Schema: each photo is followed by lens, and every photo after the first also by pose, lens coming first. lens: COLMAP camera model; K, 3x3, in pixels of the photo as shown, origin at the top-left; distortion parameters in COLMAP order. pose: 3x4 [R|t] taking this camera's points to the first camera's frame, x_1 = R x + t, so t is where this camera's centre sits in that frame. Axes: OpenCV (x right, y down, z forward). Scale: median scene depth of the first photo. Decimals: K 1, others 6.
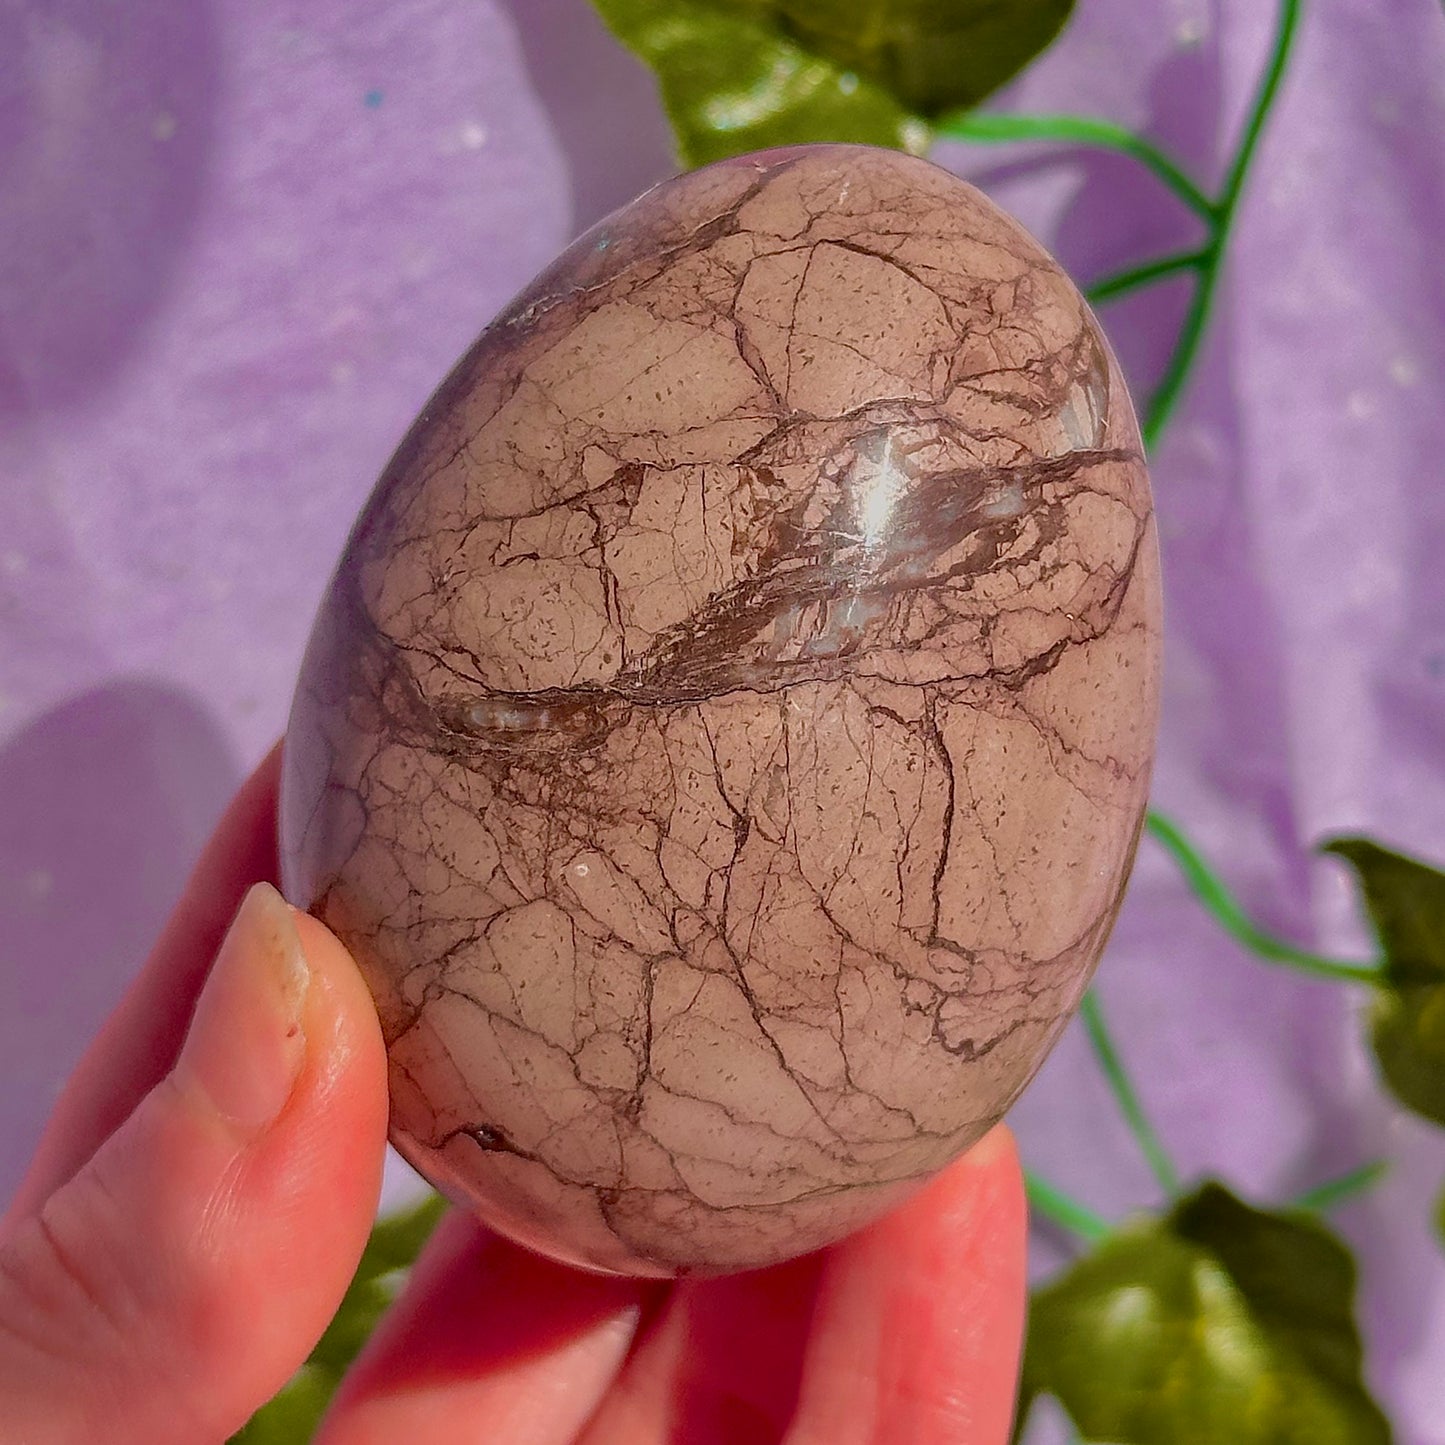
lens RADIAL K [[4348.6, 0, 721.8], [0, 4348.6, 742.9], [0, 0, 1]] dist [0.402882, 0.356557]
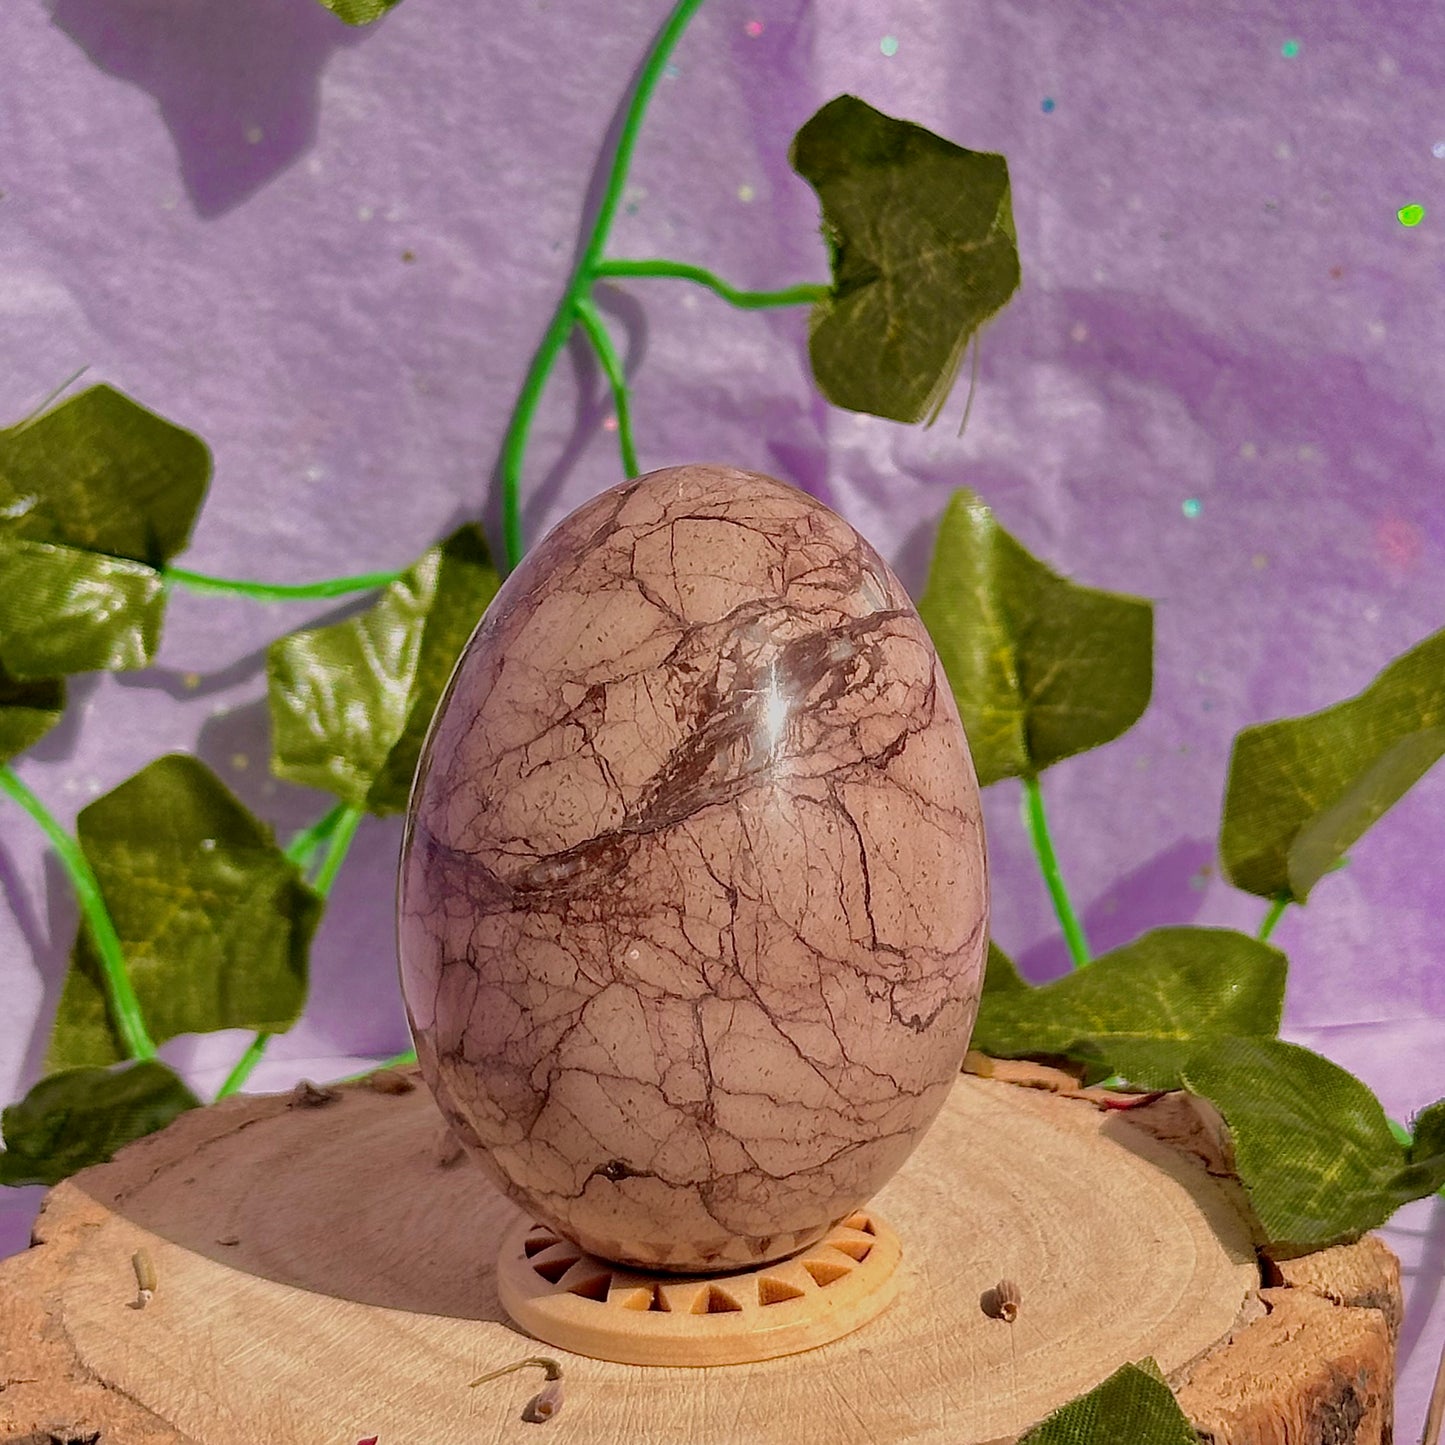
lens RADIAL K [[4663.6, 0, 717.5], [0, 4663.6, 767.5], [0, 0, 1]] dist [0.294332, 0.362033]
pose [[0.963047, -0.255152, 0.086248, -0.124597], [0.265958, 0.951444, -0.154984, 0.220071], [-0.042516, 0.172195, 0.984145, -0.565353]]
